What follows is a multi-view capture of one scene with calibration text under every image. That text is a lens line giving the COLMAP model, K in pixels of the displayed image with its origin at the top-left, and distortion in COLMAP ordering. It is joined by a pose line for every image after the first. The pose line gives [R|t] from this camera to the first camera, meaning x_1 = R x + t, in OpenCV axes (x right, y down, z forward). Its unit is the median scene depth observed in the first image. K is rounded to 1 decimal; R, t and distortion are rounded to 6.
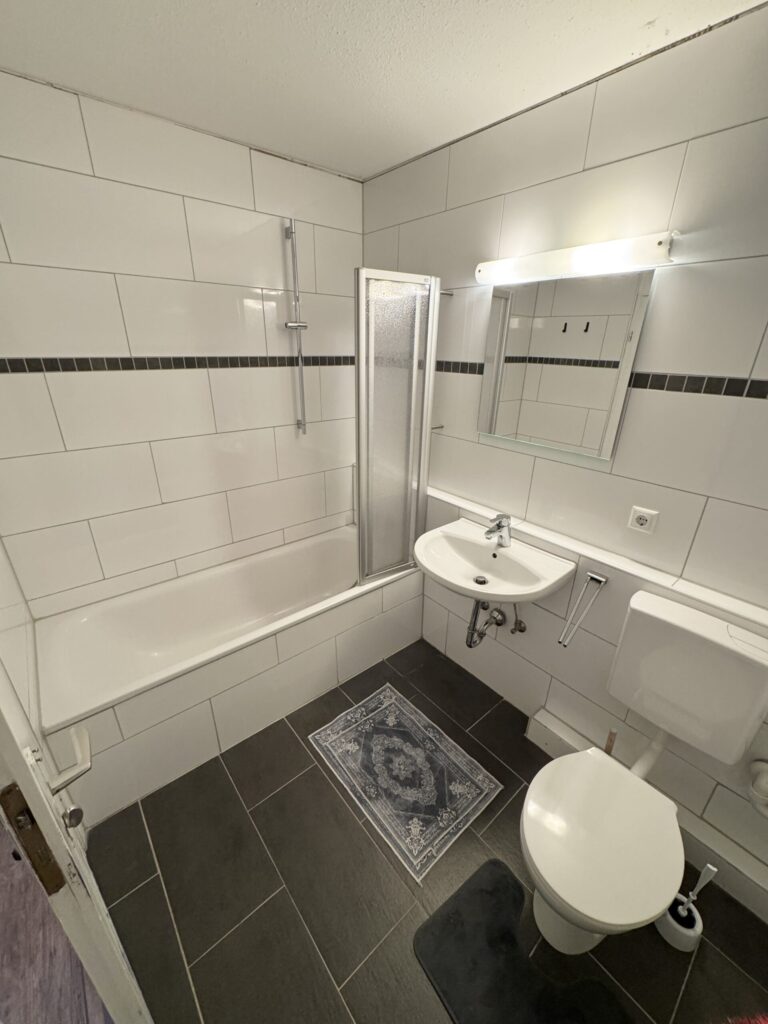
lens RADIAL K [[406.0, 0, 384.0], [0, 406.0, 512.0], [0, 0, 1]] dist [-0.001382, -0.000156]
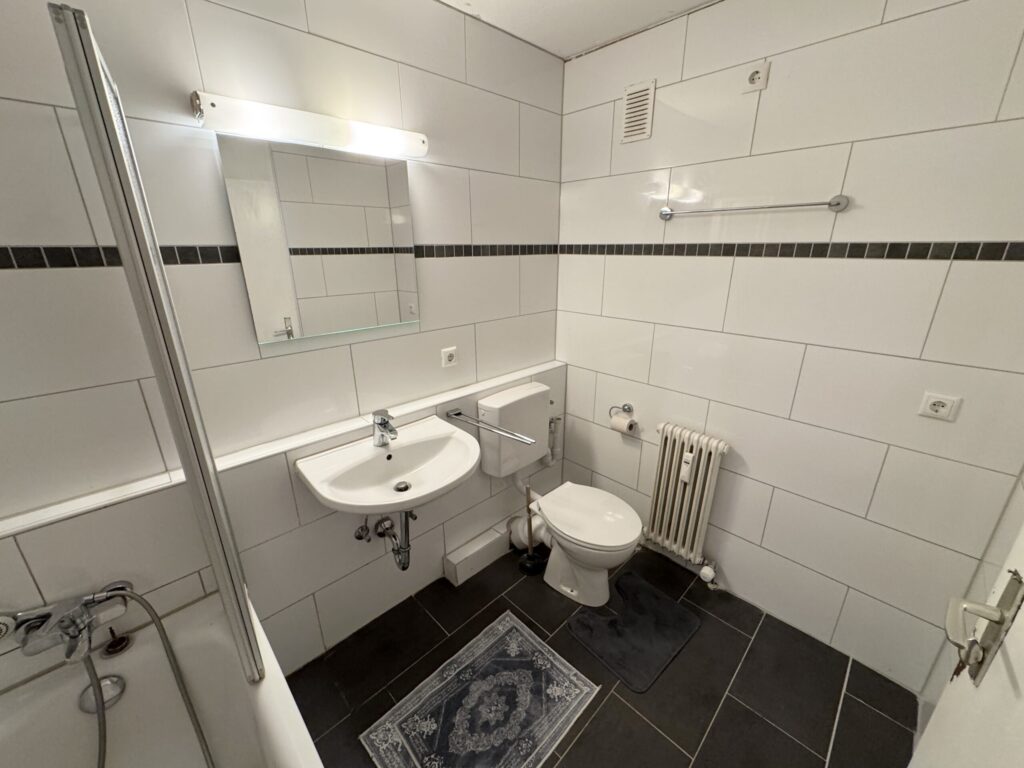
lens RADIAL K [[406.0, 0, 512.0], [0, 406.0, 384.0], [0, 0, 1]] dist [-0.001382, -0.000156]
pose [[-0.074921, -0.337504, 0.938338, -0.546405], [0.388543, 0.856735, 0.339176, -0.235186], [-0.918380, 0.389996, 0.066948, 0.667191]]
